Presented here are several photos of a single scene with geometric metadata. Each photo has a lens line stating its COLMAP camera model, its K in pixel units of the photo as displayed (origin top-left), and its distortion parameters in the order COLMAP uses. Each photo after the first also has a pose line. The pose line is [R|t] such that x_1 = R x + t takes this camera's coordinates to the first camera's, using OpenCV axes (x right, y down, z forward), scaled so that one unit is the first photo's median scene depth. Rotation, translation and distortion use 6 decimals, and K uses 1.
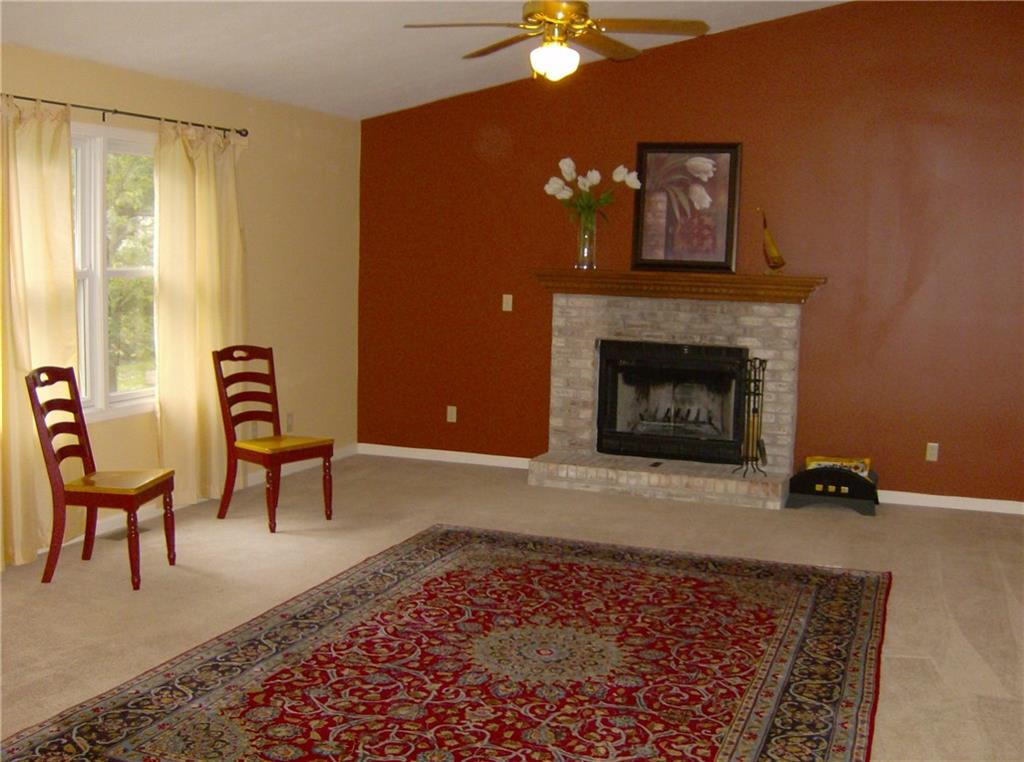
lens RADIAL K [[1137.9, 0, 512.0], [0, 1137.9, 381.0], [0, 0, 1]] dist [-0.190306, 0.143558]
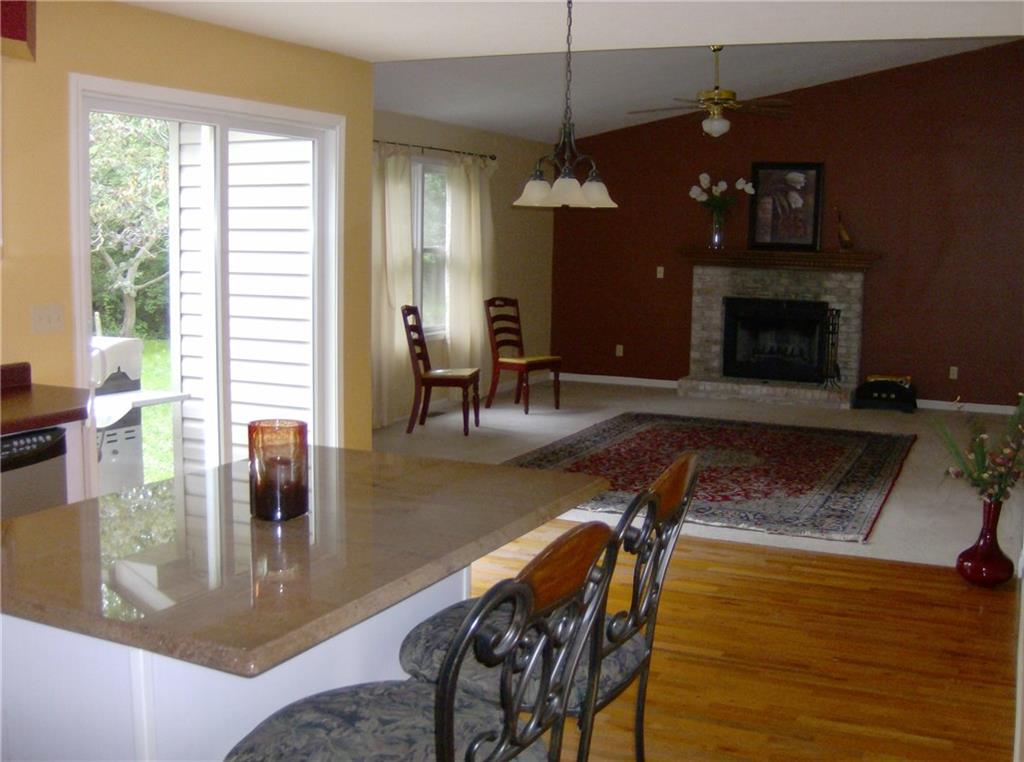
lens RADIAL K [[1137.9, 0, 512.0], [0, 1137.9, 381.0], [0, 0, 1]] dist [-0.190306, 0.143558]
pose [[0.997727, 0.003921, -0.067275, -0.103685], [-0.003006, 0.999902, 0.013692, 0.054480], [0.067322, -0.013459, 0.997640, -0.489090]]
